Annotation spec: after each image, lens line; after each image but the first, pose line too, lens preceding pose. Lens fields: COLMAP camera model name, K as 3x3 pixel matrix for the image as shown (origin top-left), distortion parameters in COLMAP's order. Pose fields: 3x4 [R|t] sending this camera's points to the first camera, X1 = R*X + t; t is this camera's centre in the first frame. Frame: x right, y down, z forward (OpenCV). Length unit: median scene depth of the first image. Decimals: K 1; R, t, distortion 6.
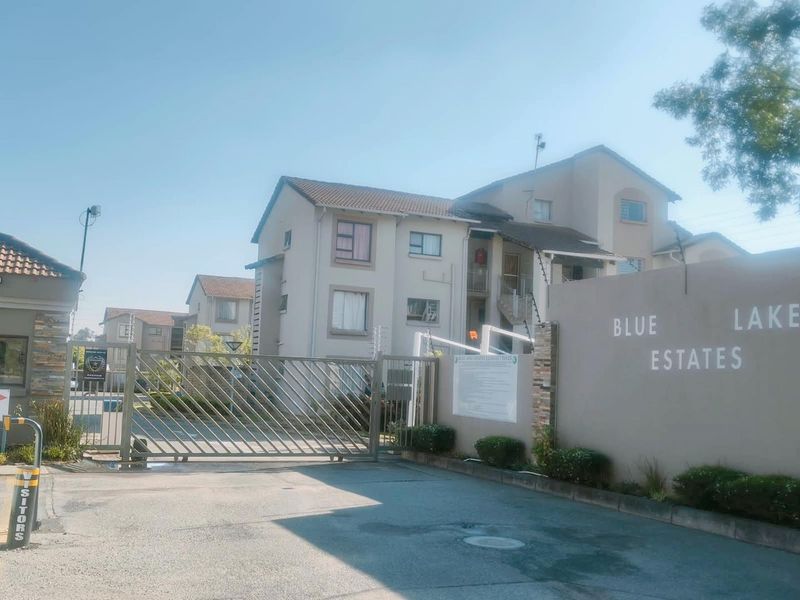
lens RADIAL K [[807.4, 0, 399.8], [0, 807.4, 301.1], [0, 0, 1]] dist [0.036364, 0.000000]
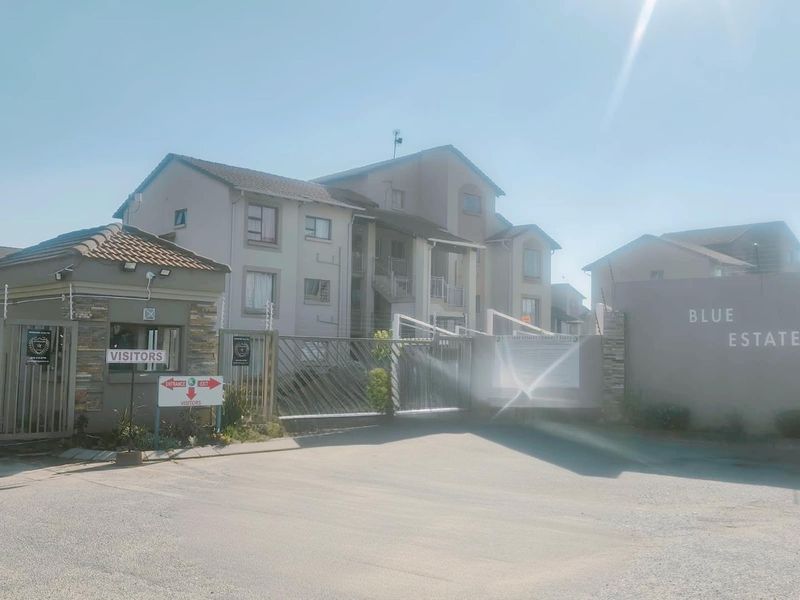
lens RADIAL K [[807.4, 0, 399.3], [0, 807.4, 301.8], [0, 0, 1]] dist [0.036364, 0.000000]
pose [[0.923909, -0.001498, 0.382609, -0.293417], [-0.013737, 0.999218, 0.037085, -0.014693], [-0.382365, -0.039519, 0.923166, -0.035807]]
